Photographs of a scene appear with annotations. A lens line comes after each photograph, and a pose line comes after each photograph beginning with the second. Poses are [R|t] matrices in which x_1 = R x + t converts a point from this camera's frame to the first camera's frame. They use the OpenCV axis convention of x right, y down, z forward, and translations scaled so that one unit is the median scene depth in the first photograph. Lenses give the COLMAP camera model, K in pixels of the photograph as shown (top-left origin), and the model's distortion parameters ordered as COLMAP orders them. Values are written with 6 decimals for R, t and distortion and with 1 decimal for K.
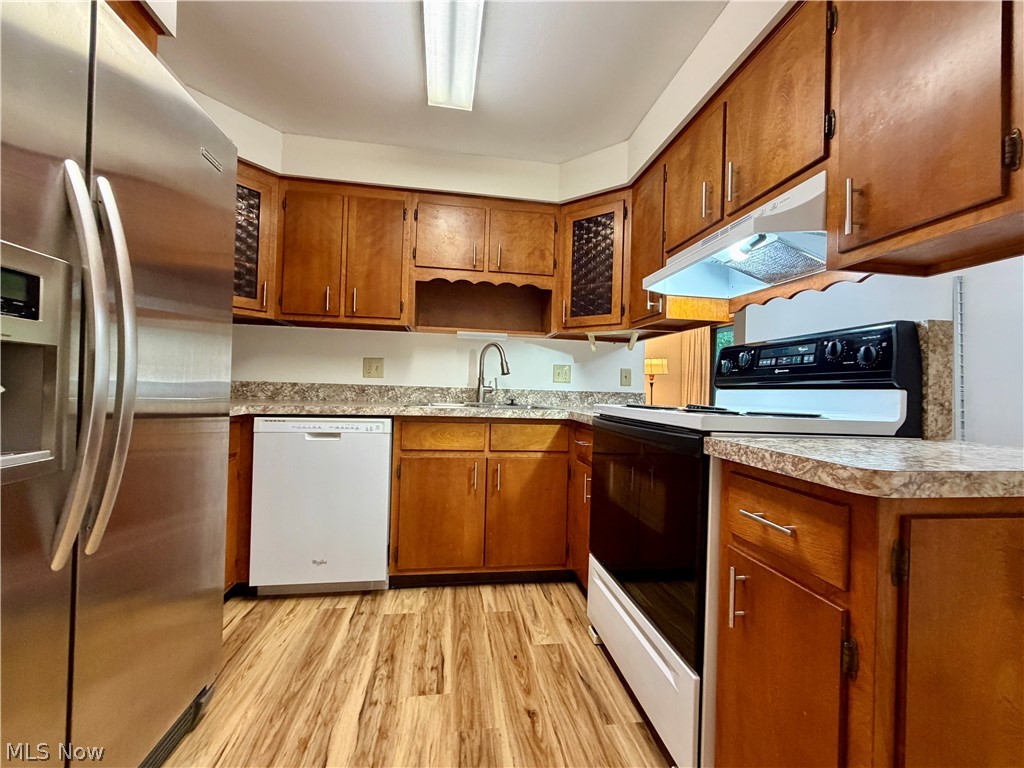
lens RADIAL K [[408.3, 0, 510.7], [0, 408.3, 382.6], [0, 0, 1]] dist [-0.000391, 0.000280]
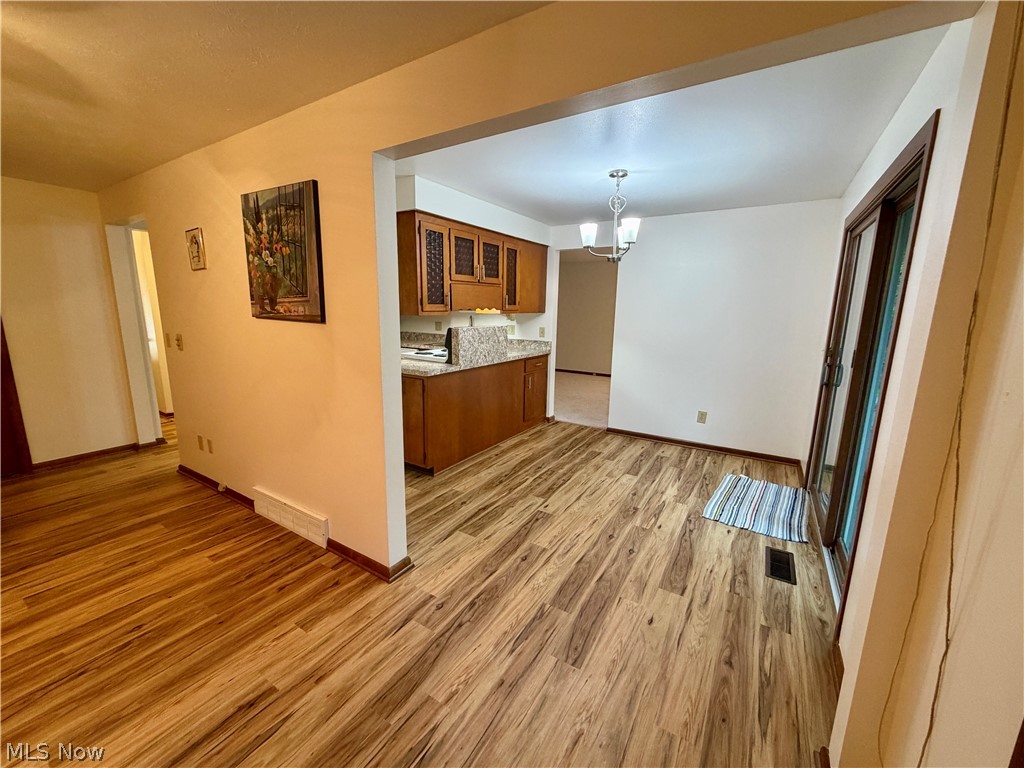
lens RADIAL K [[408.3, 0, 513.4], [0, 408.3, 383.3], [0, 0, 1]] dist [-0.000391, 0.000280]
pose [[0.765882, 0.105213, -0.634315, 2.064910], [0.012967, 0.983793, 0.178838, -0.176187], [0.642850, -0.145194, 0.752105, -0.697666]]
